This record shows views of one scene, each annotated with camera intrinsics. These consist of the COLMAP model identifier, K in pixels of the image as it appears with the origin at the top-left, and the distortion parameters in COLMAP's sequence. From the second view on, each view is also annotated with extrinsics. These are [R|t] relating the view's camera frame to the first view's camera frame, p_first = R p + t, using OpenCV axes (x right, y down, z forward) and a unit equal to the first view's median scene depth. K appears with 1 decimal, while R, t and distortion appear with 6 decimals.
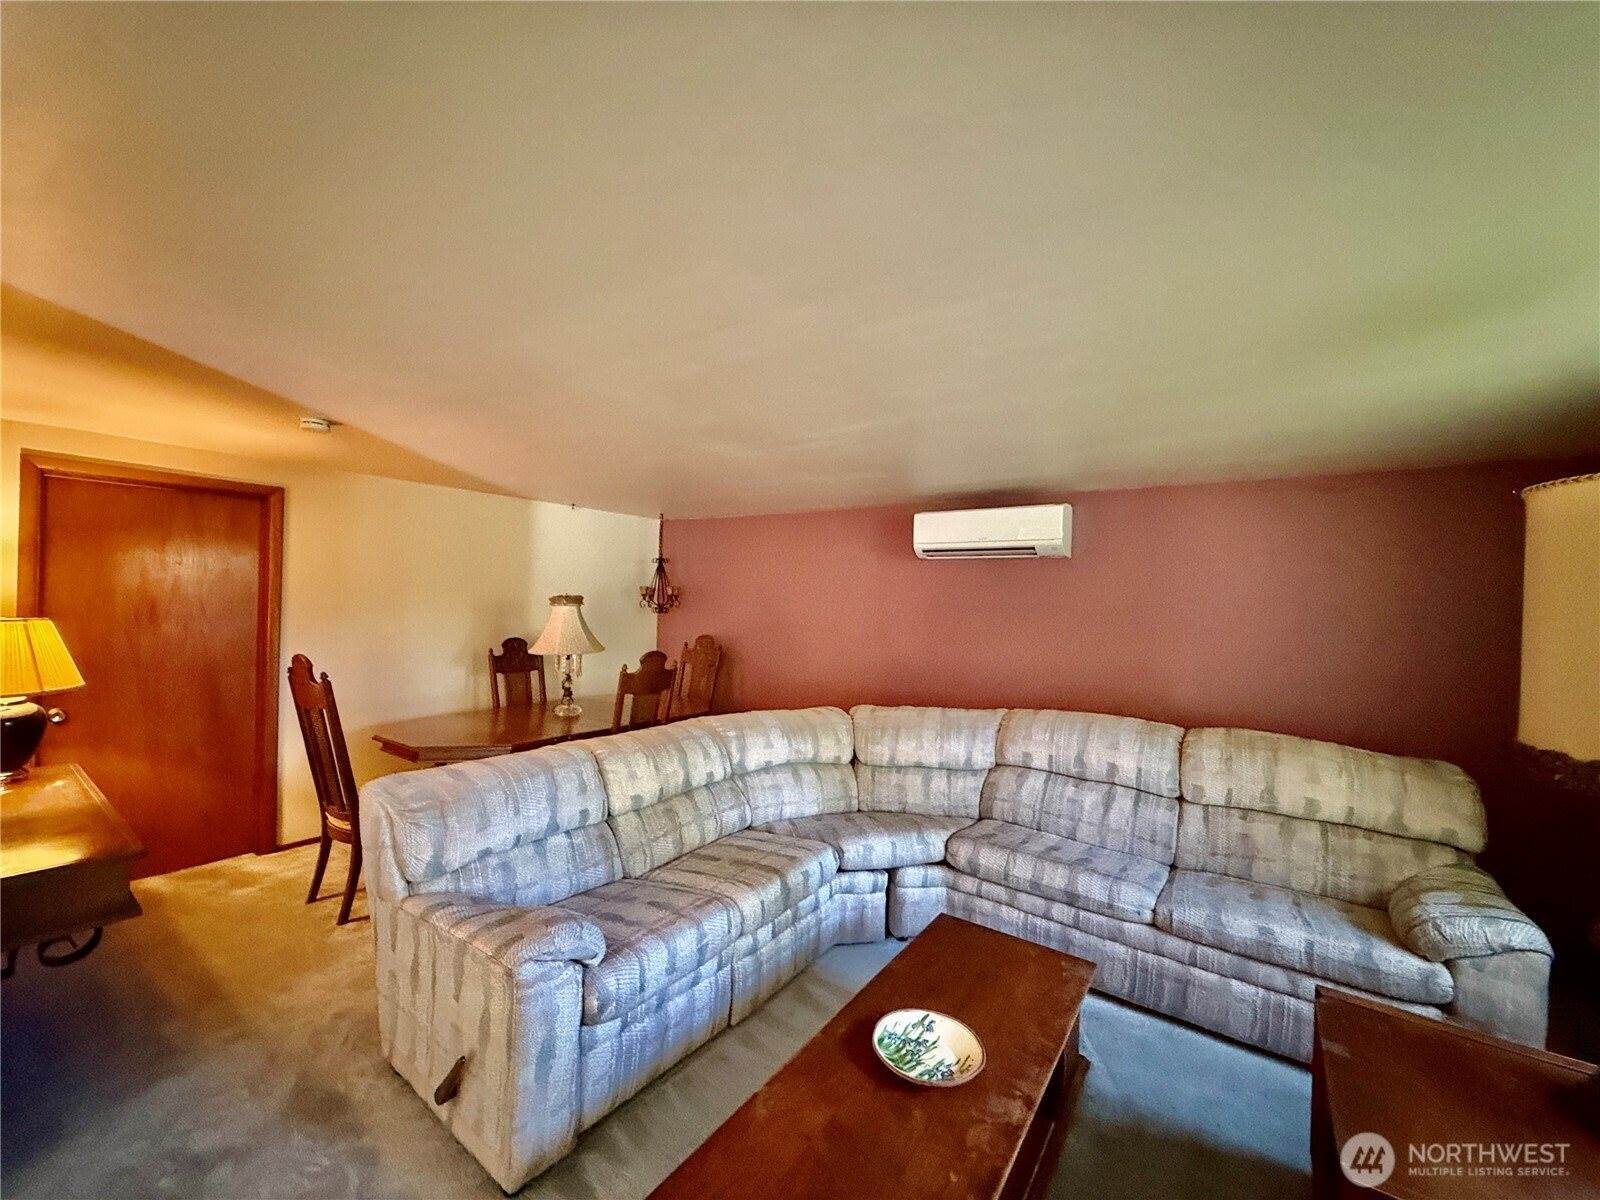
lens RADIAL K [[636.5, 0, 800.0], [0, 636.5, 600.0], [0, 0, 1]] dist [0.000530, -0.000127]
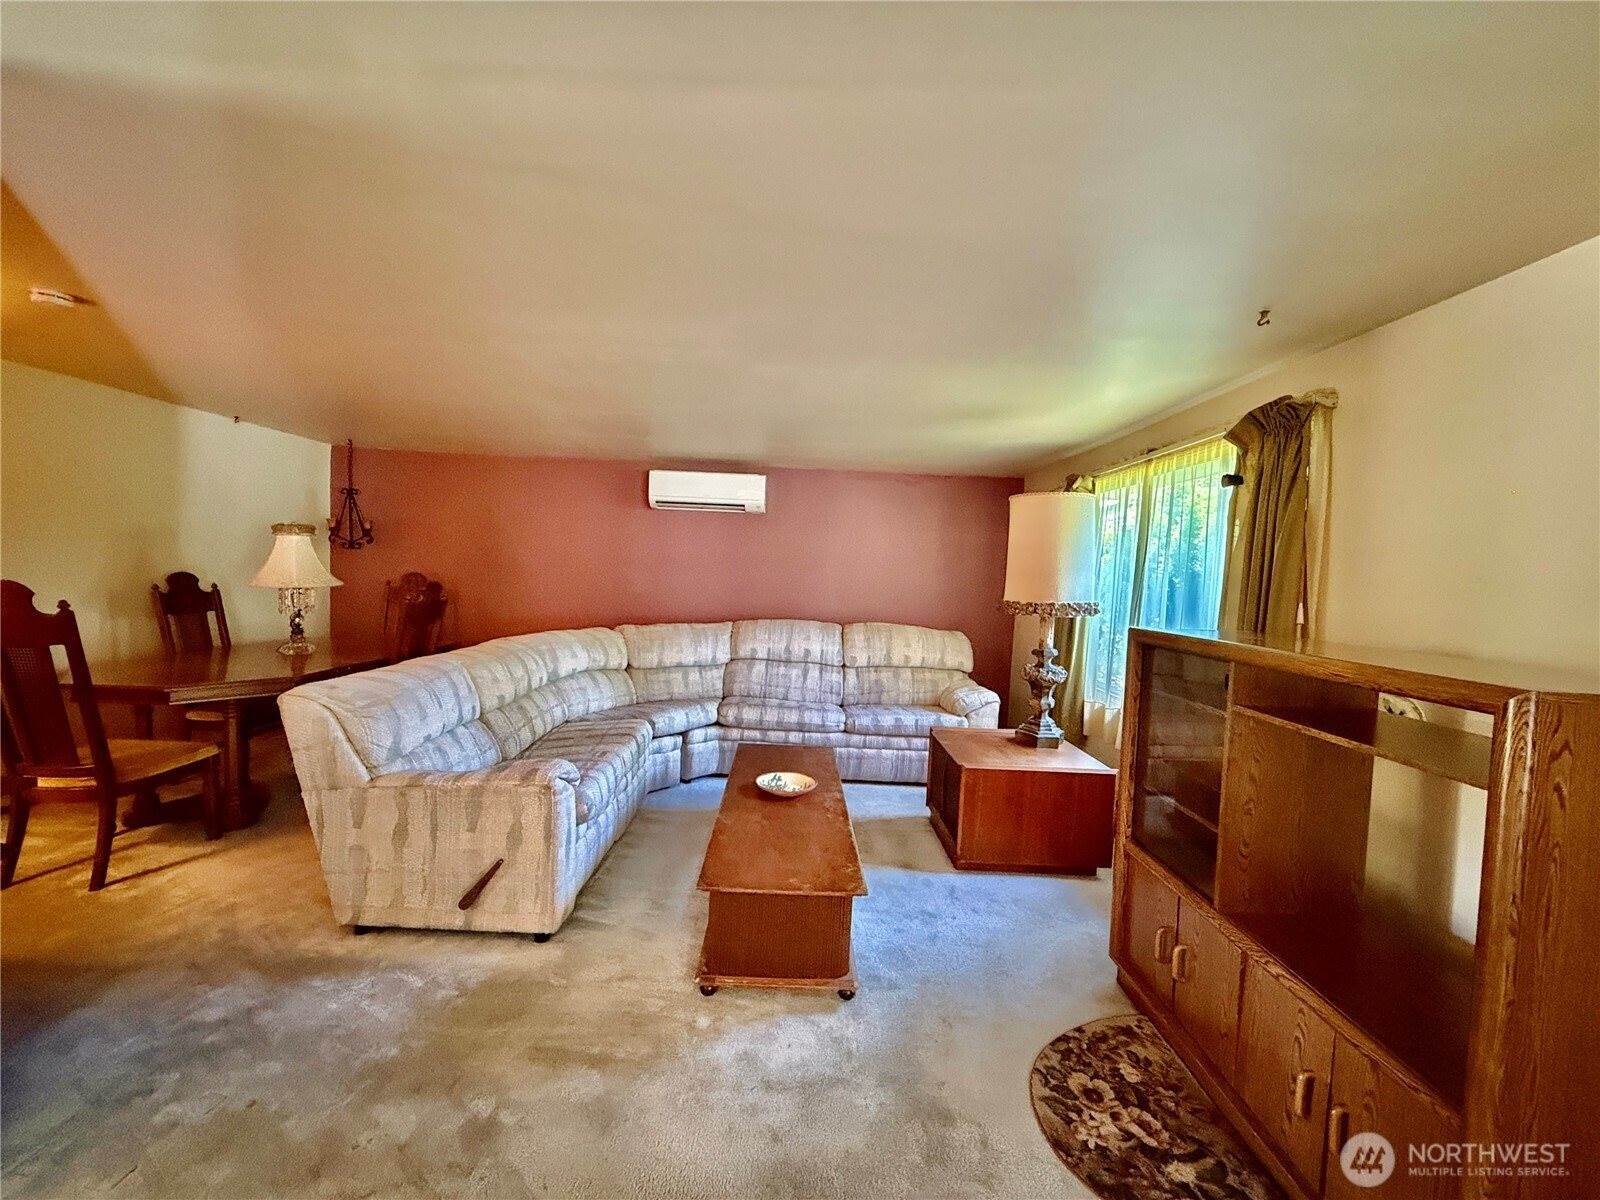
lens RADIAL K [[636.5, 0, 800.0], [0, 636.5, 600.0], [0, 0, 1]] dist [0.000530, -0.000127]
pose [[0.807887, -0.021293, 0.588953, -0.455632], [-0.021691, 0.997596, 0.065822, 0.036834], [-0.588939, -0.065951, 0.805482, -0.243182]]
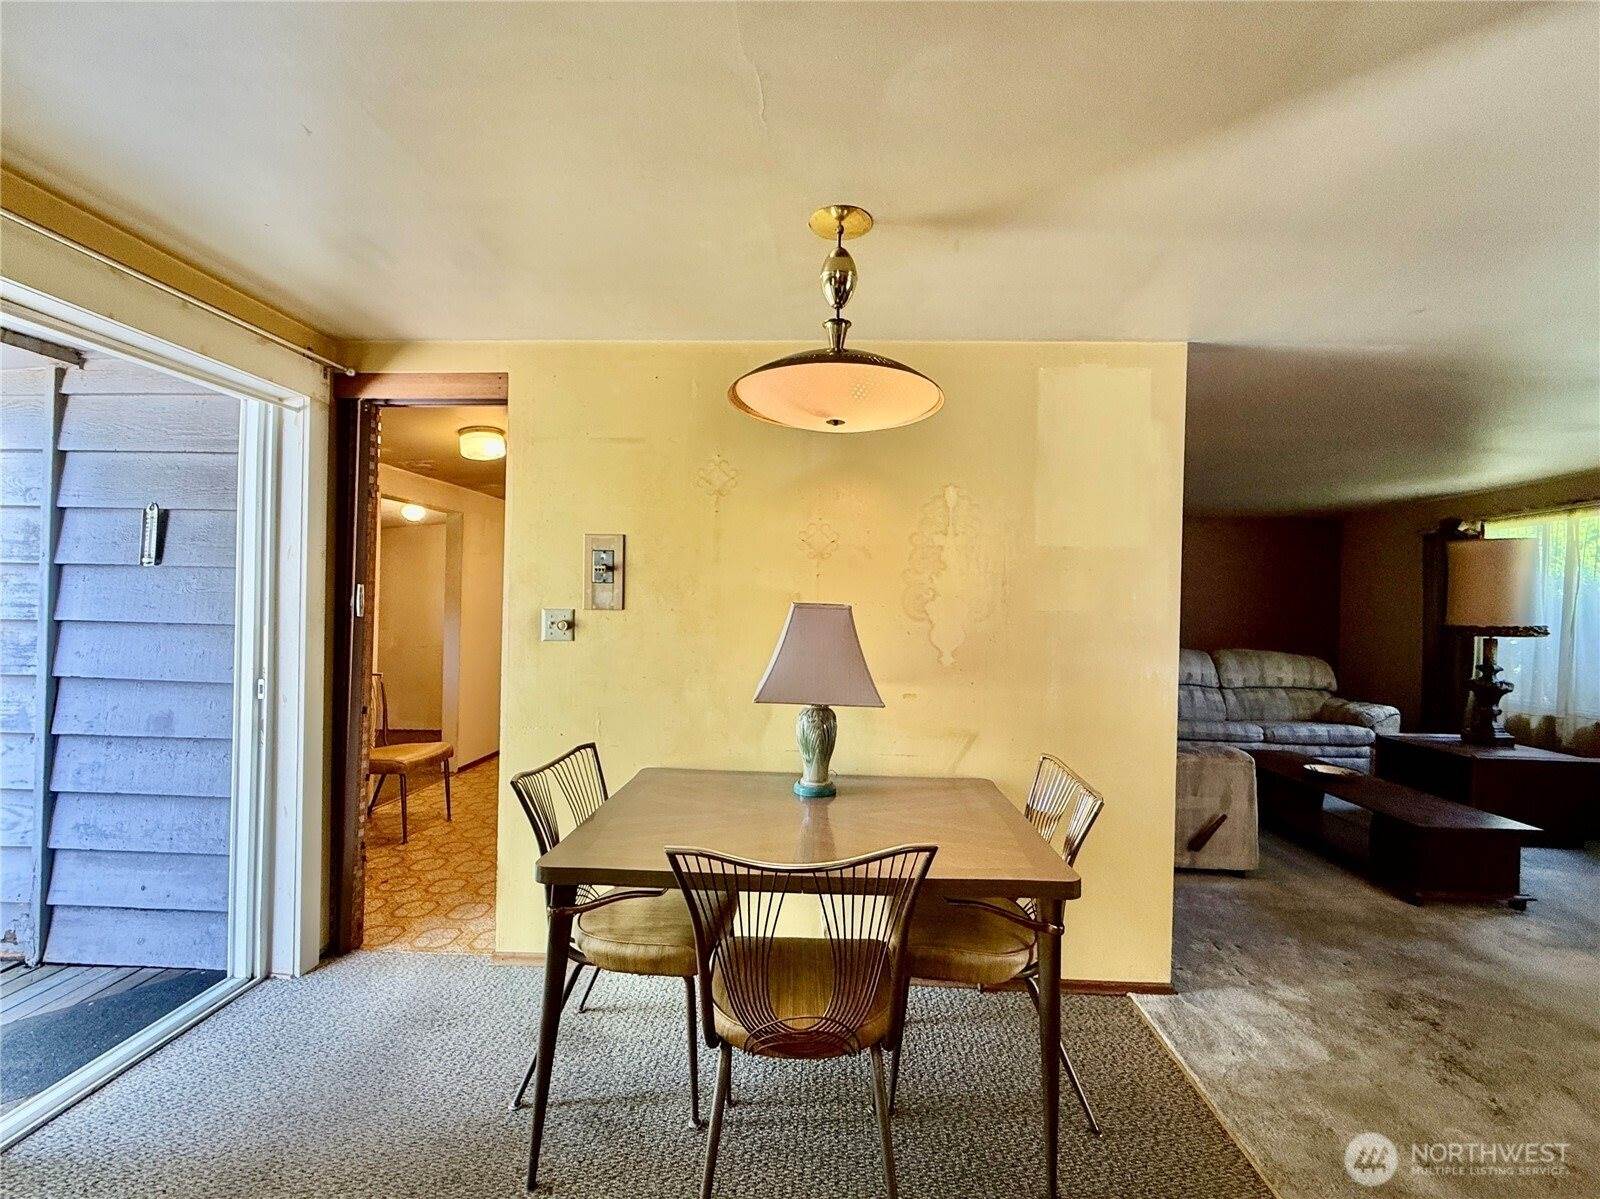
lens RADIAL K [[678.7, 0, 800.0], [0, 678.7, 599.5], [0, 0, 1]] dist [0.000358, -0.000041]
pose [[0.838112, -0.005326, 0.545471, -1.531739], [-0.000883, 0.999938, 0.011122, 0.031705], [-0.545497, -0.009803, 0.838056, 0.002086]]
